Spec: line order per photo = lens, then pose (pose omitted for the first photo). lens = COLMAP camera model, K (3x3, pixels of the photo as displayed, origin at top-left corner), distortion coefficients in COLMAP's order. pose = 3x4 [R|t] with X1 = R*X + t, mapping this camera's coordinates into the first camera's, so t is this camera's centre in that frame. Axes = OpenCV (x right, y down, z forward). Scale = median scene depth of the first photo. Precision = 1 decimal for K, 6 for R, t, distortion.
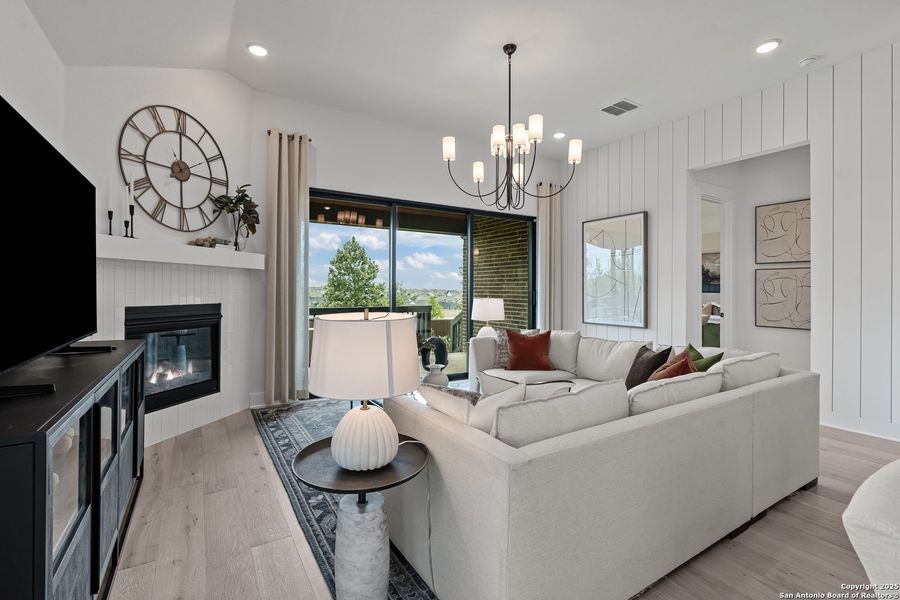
lens RADIAL K [[410.5, 0, 454.0], [0, 410.5, 294.1], [0, 0, 1]] dist [-0.014960, 0.001715]
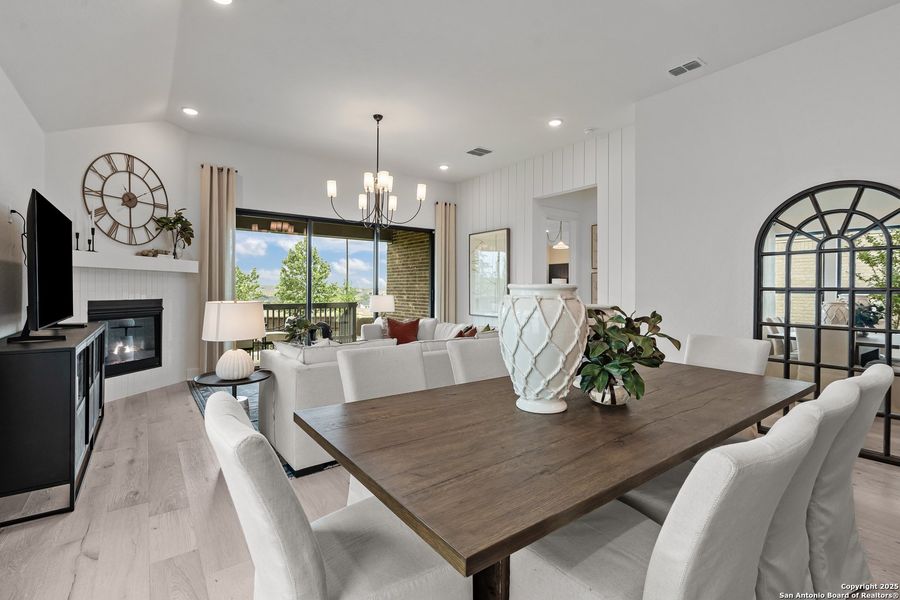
lens RADIAL K [[410.5, 0, 455.7], [0, 410.5, 293.5], [0, 0, 1]] dist [-0.014960, 0.001715]
pose [[0.995721, -0.001845, 0.092391, 0.263211], [0.001794, 0.999998, 0.000641, 0.006617], [-0.092392, -0.000473, 0.995723, -0.415866]]
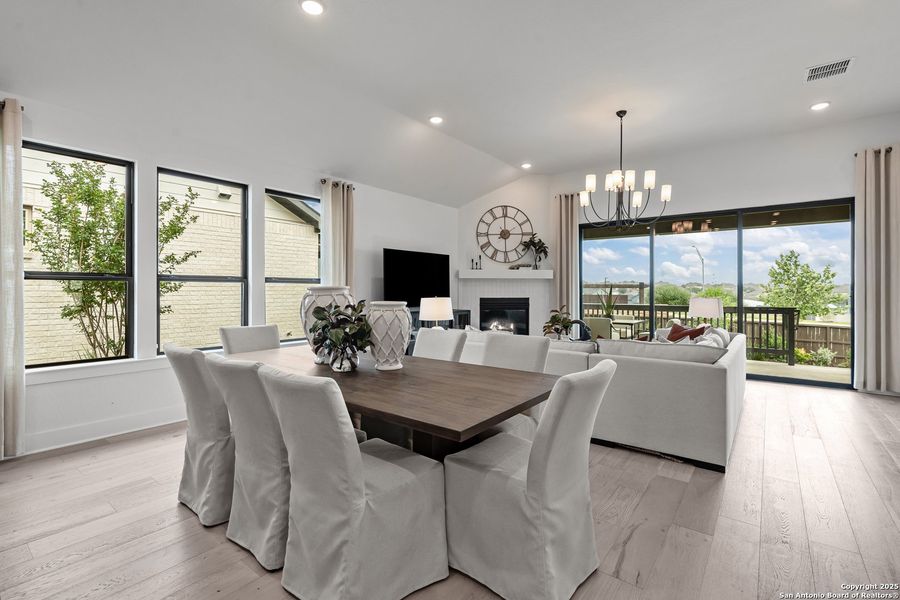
lens RADIAL K [[410.5, 0, 447.1], [0, 410.5, 293.0], [0, 0, 1]] dist [-0.014960, 0.001715]
pose [[0.355033, -0.001765, -0.934852, 1.155328], [-0.004243, 0.999985, -0.003499, 0.010094], [0.934844, 0.005208, 0.355020, -0.030346]]
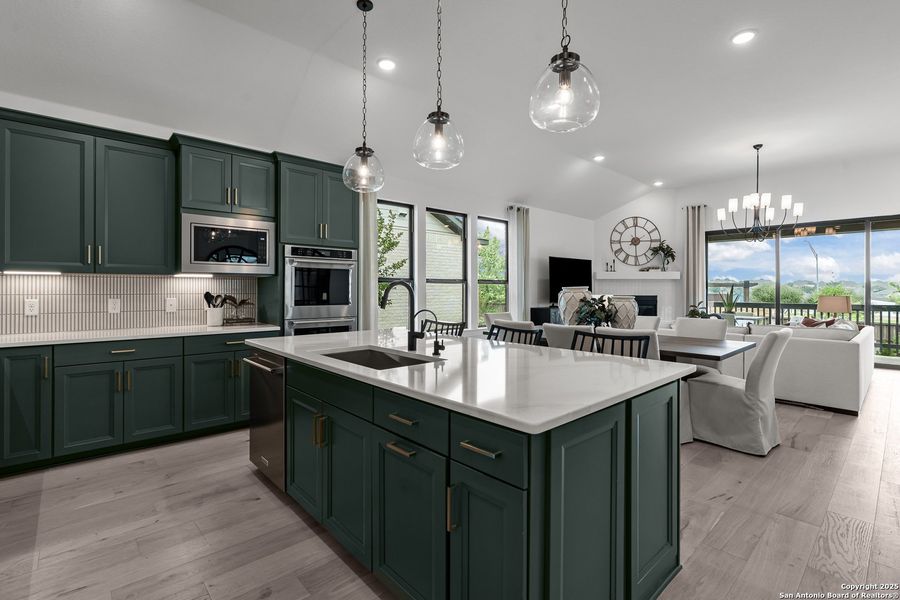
lens RADIAL K [[410.5, 0, 448.3], [0, 410.5, 291.0], [0, 0, 1]] dist [-0.014960, 0.001715]
pose [[0.185891, -0.002899, -0.982566, 1.484590], [-0.007665, 0.999961, -0.004400, 0.017679], [0.982540, 0.008349, 0.185862, -0.546662]]
